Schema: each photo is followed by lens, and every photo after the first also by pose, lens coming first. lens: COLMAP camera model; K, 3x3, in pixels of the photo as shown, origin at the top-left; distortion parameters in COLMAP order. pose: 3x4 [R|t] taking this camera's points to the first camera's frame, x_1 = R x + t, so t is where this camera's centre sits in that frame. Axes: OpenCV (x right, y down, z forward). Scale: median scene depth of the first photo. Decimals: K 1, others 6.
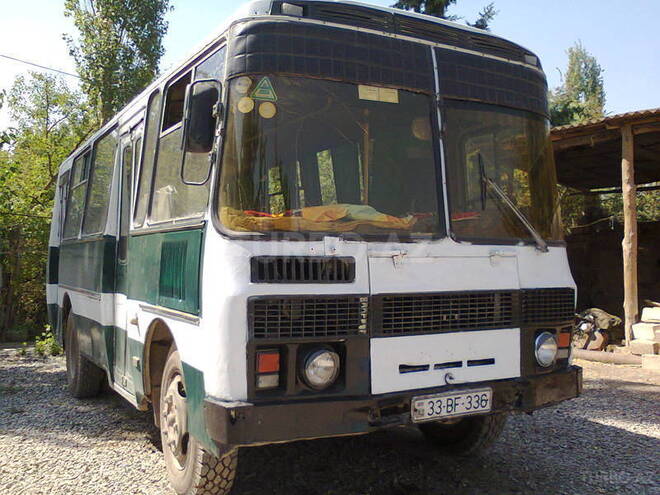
lens RADIAL K [[674.2, 0, 330.0], [0, 674.2, 247.5], [0, 0, 1]] dist [0.005363, -0.175255]
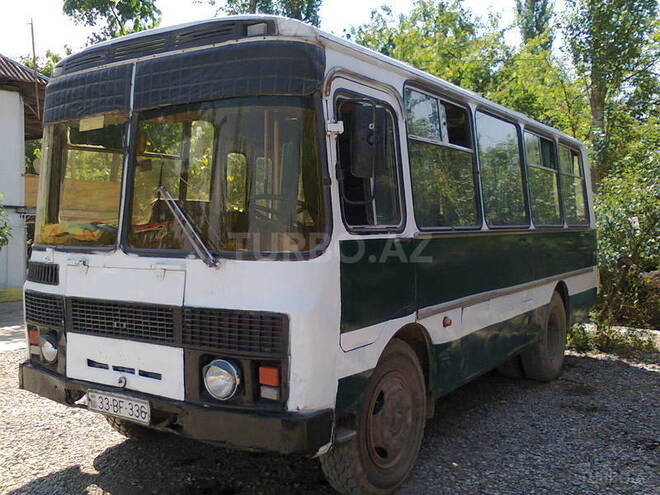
lens RADIAL K [[674.2, 0, 330.0], [0, 674.2, 247.5], [0, 0, 1]] dist [0.005363, -0.175255]
pose [[0.454922, 0.032487, -0.889939, 1.250911], [0.021970, 0.998621, 0.047685, -0.060297], [0.890260, -0.041245, 0.453581, 0.810465]]
